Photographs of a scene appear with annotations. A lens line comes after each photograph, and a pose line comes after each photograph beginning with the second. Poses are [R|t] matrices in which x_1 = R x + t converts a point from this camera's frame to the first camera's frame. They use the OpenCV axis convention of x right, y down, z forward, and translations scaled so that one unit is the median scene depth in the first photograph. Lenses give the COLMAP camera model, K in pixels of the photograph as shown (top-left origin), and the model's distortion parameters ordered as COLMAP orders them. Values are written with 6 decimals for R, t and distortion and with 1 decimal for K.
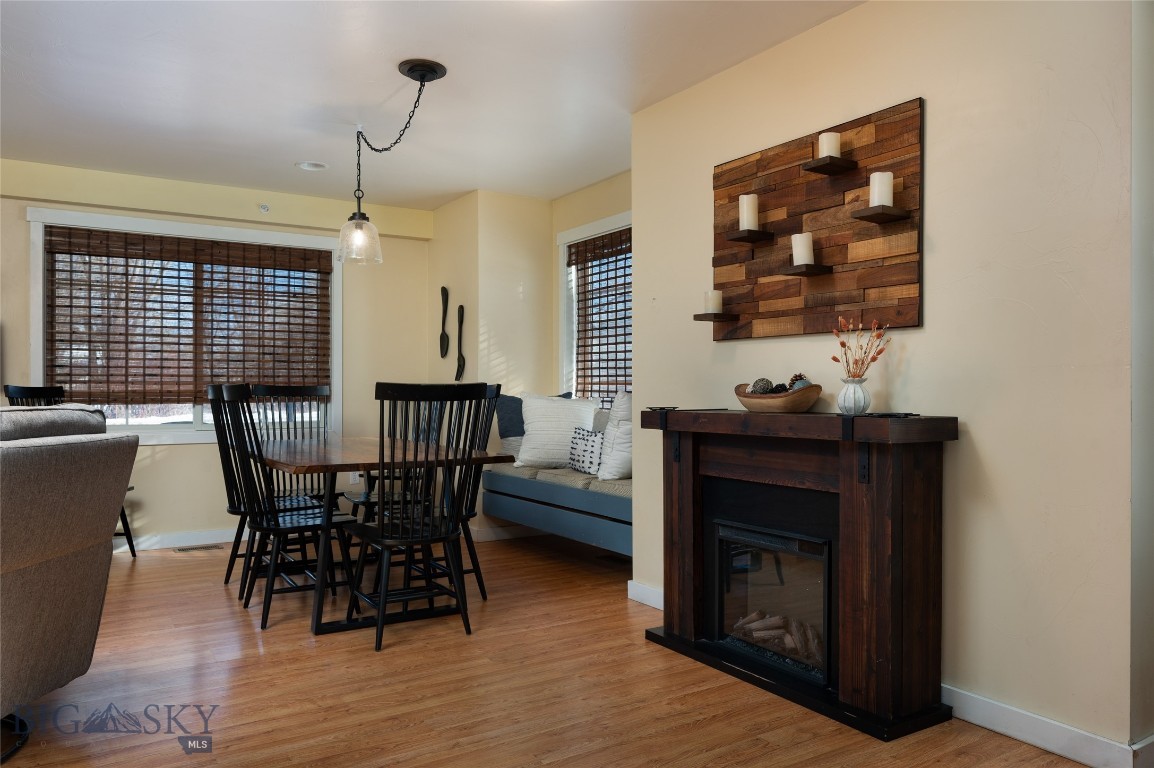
lens RADIAL K [[815.6, 0, 577.0], [0, 815.6, 384.0], [0, 0, 1]] dist [0.000805, -0.001276]
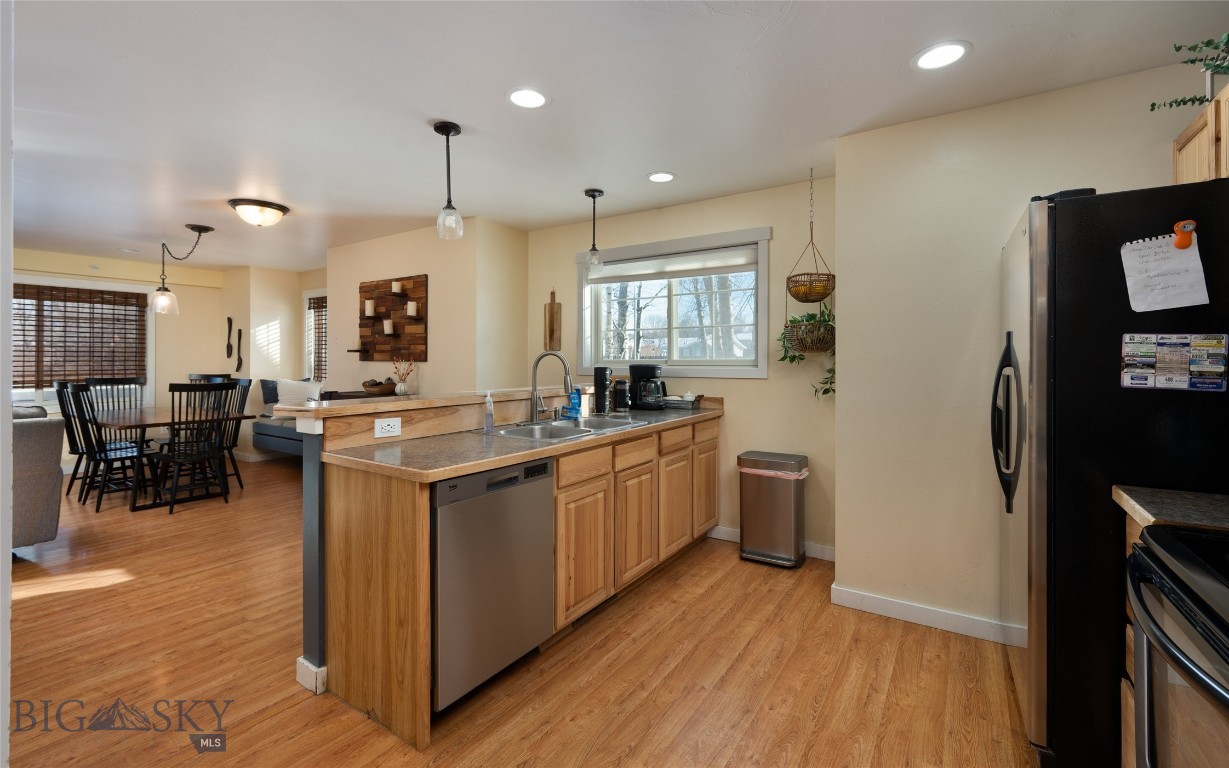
lens RADIAL K [[531.0, 0, 610.5], [0, 531.0, 356.5], [0, 0, 1]] dist [-0.001209, 0.000264]
pose [[0.914813, 0.002666, 0.403868, 0.200764], [-0.003845, 0.999990, 0.002109, -0.067325], [-0.403858, -0.003482, 0.914815, -0.586444]]
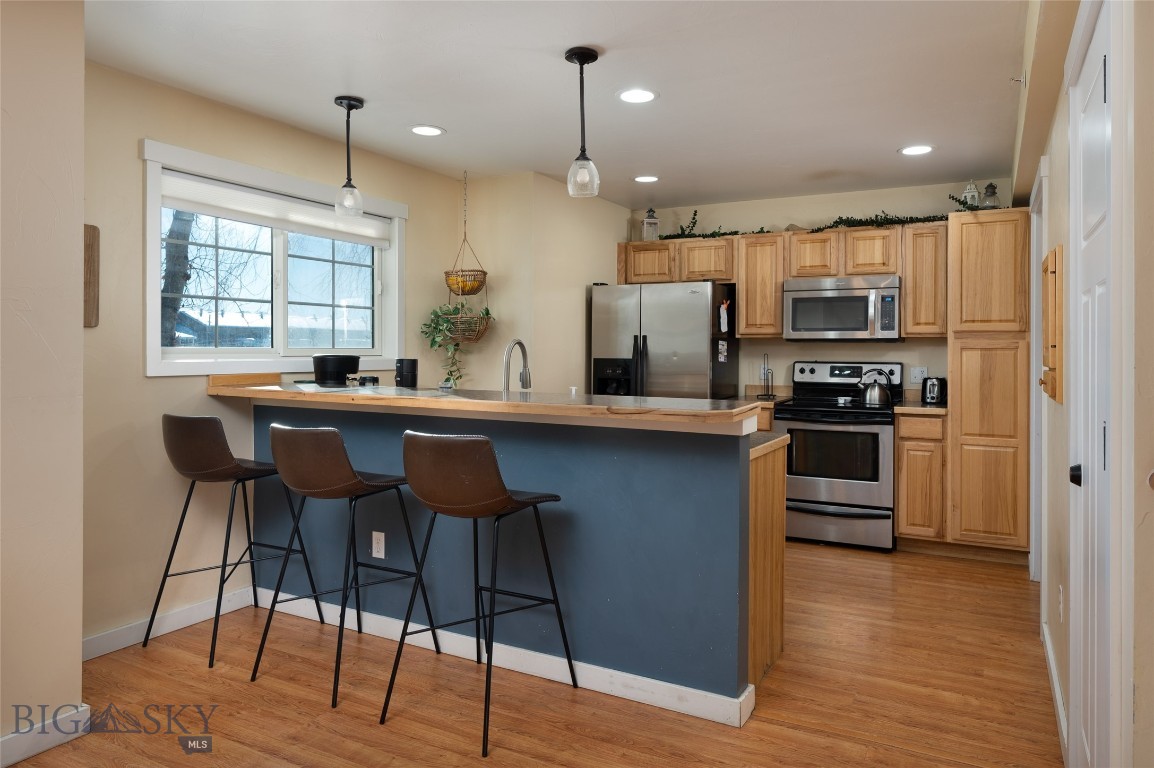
lens RADIAL K [[750.8, 0, 579.0], [0, 750.8, 348.2], [0, 0, 1]] dist [0.000179, -0.000050]
pose [[-0.476448, -0.005552, 0.879185, -0.404496], [-0.017965, 0.999833, -0.003422, -0.061048], [-0.879019, -0.017425, -0.476468, 0.524774]]
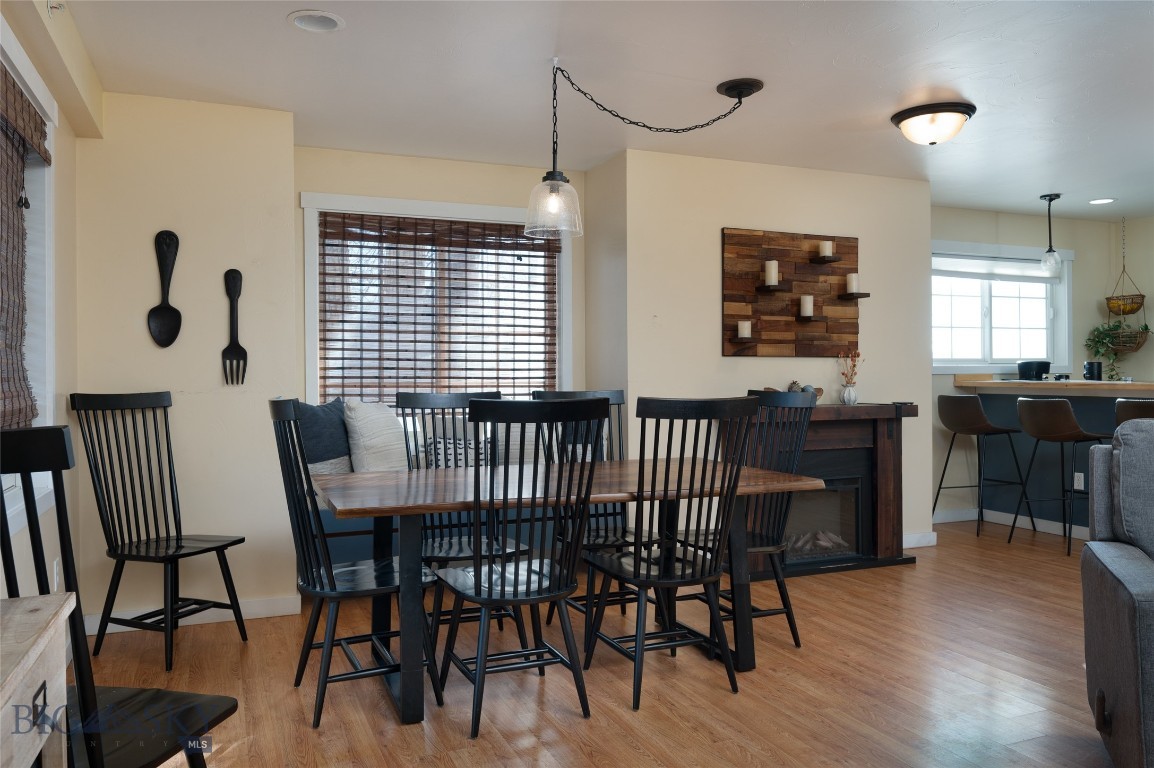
lens RADIAL K [[828.1, 0, 571.7], [0, 828.1, 373.0], [0, 0, 1]] dist [-0.004336, -0.001713]
pose [[0.176633, -0.005783, 0.984260, -1.178512], [-0.006355, 0.999955, 0.007016, -0.031110], [-0.984256, -0.007494, 0.176588, 0.960188]]
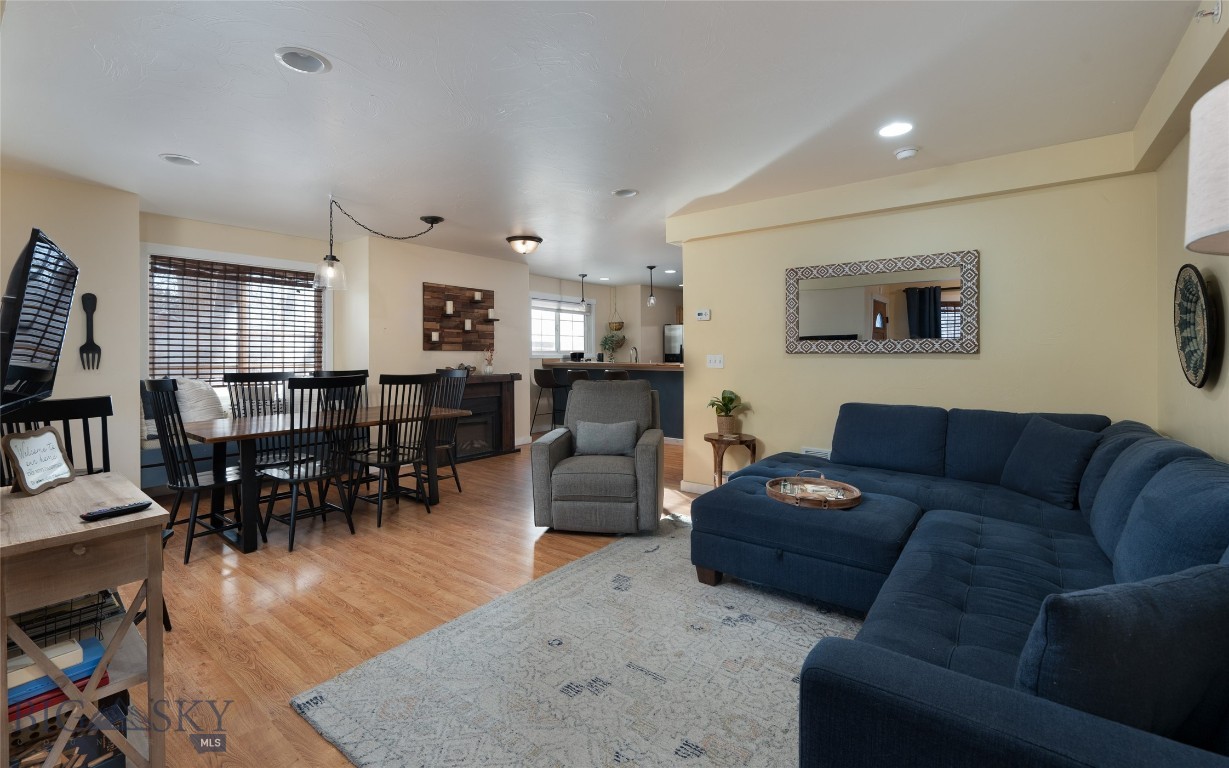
lens RADIAL K [[514.8, 0, 593.4], [0, 514.8, 354.2], [0, 0, 1]] dist [-0.000344, 0.000035]
pose [[-0.316234, -0.007006, 0.948655, -1.467686], [-0.011112, 0.999931, 0.003681, -0.050038], [-0.948616, -0.009378, -0.316290, 0.960597]]
